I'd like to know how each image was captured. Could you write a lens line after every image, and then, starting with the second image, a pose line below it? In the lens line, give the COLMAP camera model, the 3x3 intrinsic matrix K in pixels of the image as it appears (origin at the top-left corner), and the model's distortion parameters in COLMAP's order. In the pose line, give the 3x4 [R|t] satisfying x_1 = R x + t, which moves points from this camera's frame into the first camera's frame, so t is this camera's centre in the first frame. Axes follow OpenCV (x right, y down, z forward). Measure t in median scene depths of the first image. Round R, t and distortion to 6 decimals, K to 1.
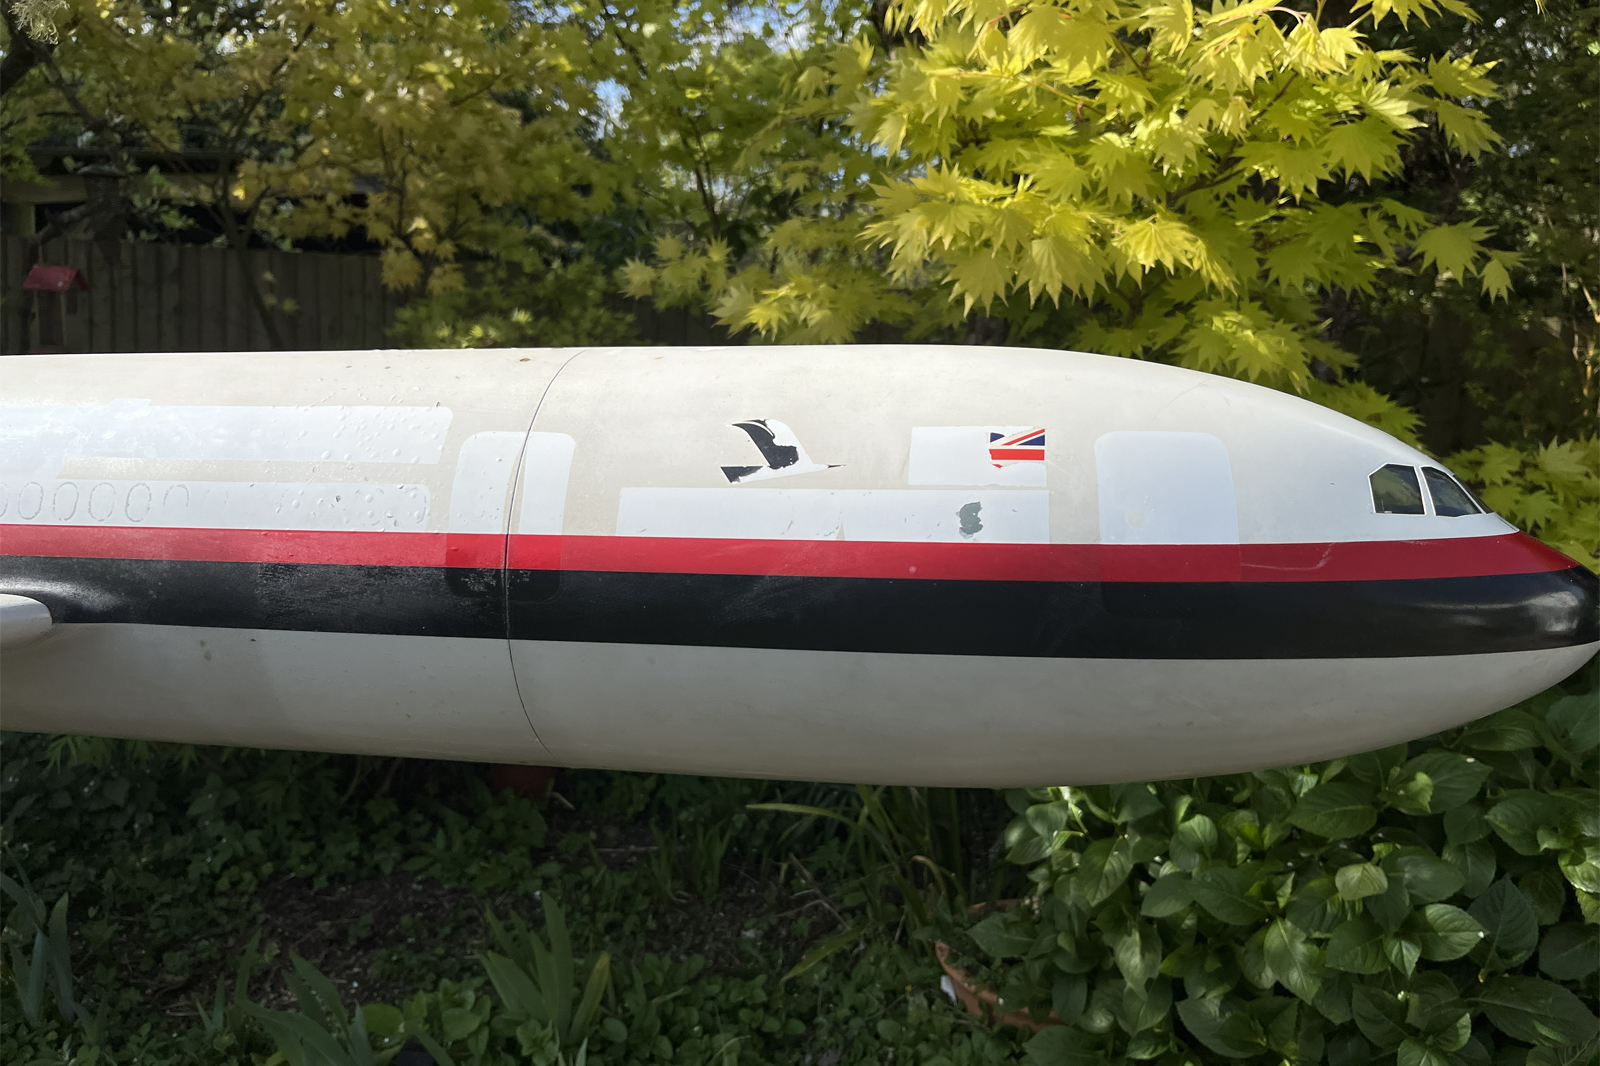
lens RADIAL K [[1221.4, 0, 814.0], [0, 1221.4, 549.6], [0, 0, 1]] dist [0.049453, -0.070242]
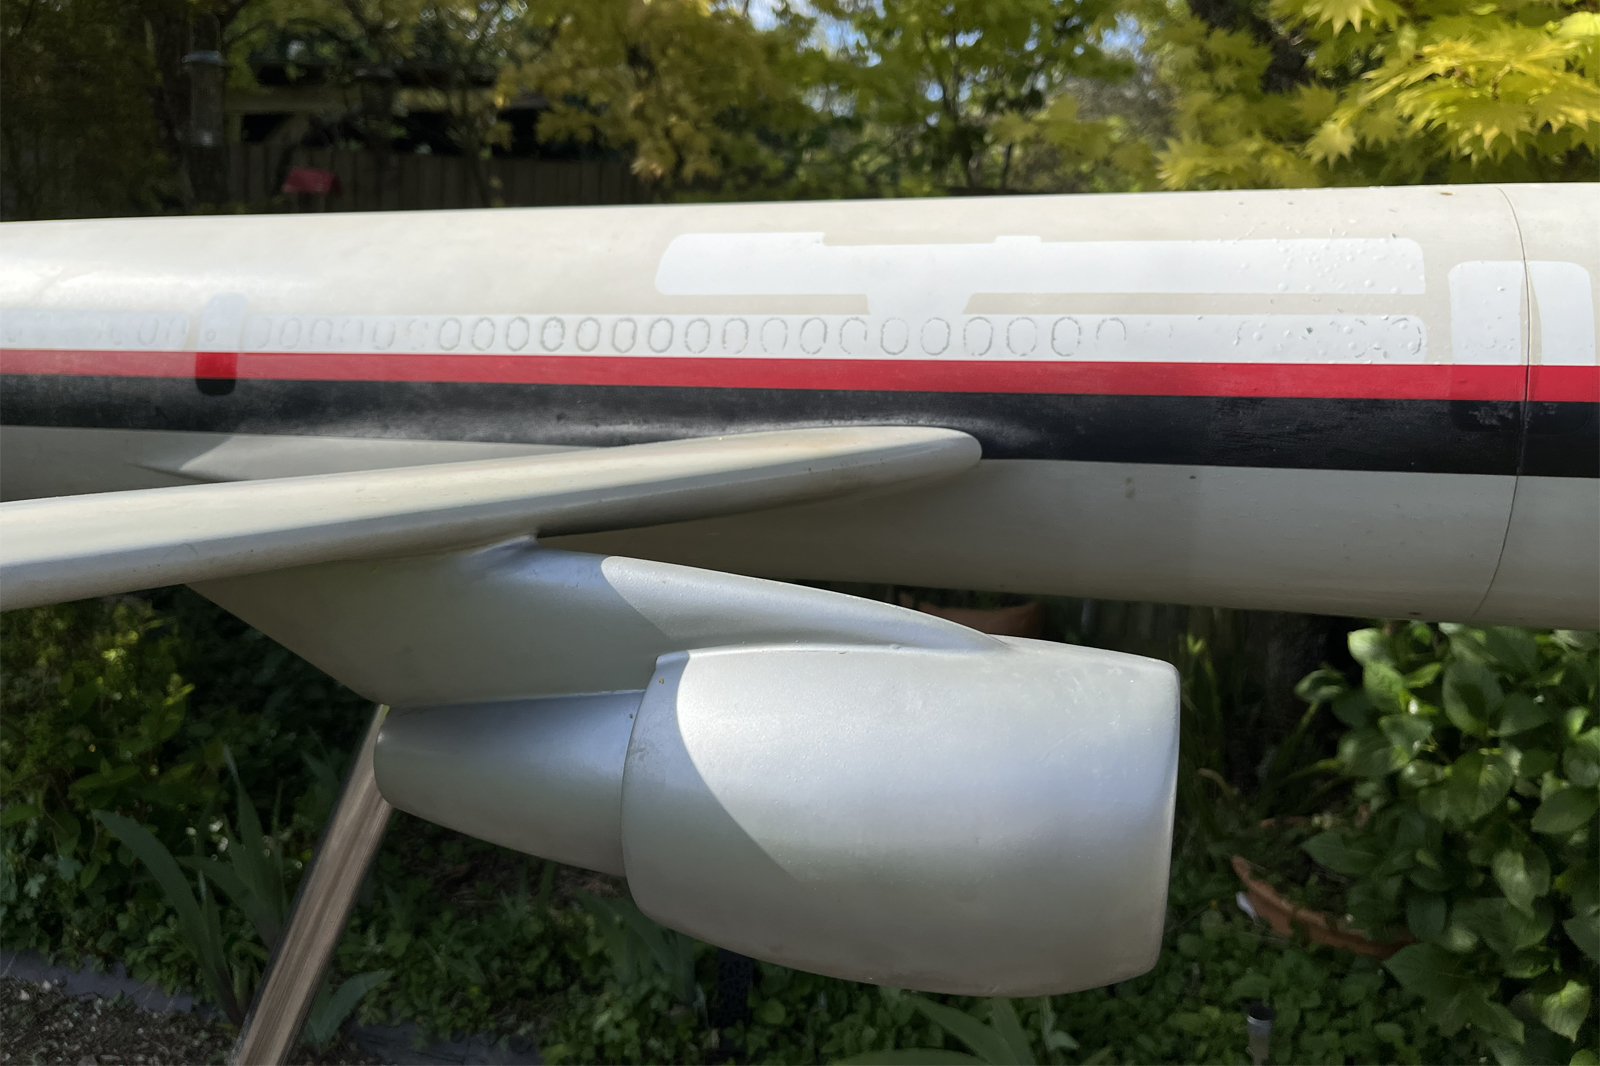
lens RADIAL K [[1221.4, 0, 821.2], [0, 1221.4, 463.2], [0, 0, 1]] dist [0.049453, -0.070242]
pose [[0.998276, 0.014496, -0.056875, -0.187670], [-0.014930, 0.999863, -0.007212, 0.019926], [0.056763, 0.008049, 0.998355, 0.003282]]
